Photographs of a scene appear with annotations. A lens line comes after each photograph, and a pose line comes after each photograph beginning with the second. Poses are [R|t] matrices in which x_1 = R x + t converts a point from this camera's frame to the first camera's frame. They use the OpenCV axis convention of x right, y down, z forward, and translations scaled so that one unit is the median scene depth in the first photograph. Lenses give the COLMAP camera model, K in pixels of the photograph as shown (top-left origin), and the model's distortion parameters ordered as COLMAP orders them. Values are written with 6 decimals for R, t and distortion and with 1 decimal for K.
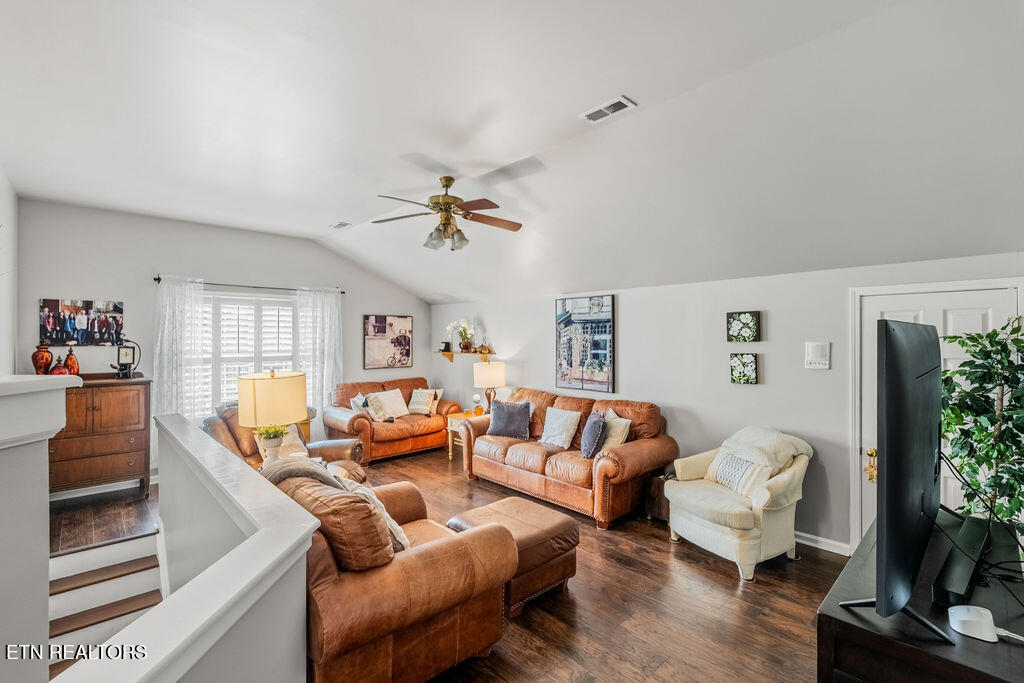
lens RADIAL K [[458.5, 0, 511.7], [0, 458.5, 341.7], [0, 0, 1]] dist [0.002512, 0.000086]
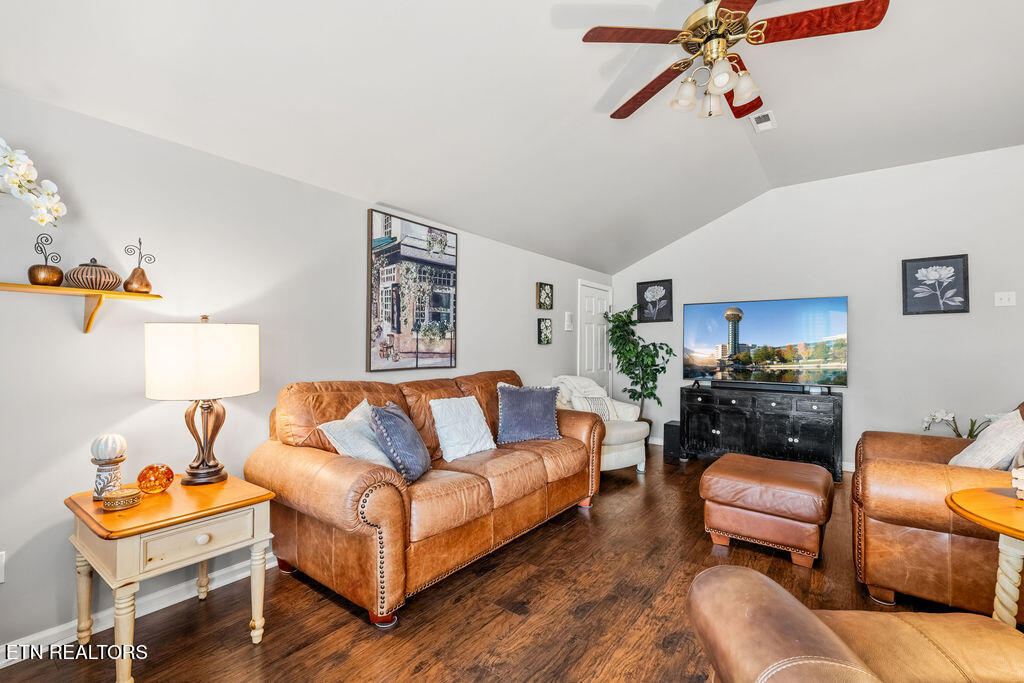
lens RADIAL K [[458.5, 0, 507.1], [0, 458.5, 337.5], [0, 0, 1]] dist [0.002512, 0.000086]
pose [[-0.166913, 0.016807, 0.985828, -0.494912], [-0.004056, 0.999835, -0.017732, 0.073501], [-0.985963, -0.006958, -0.166818, 0.997726]]
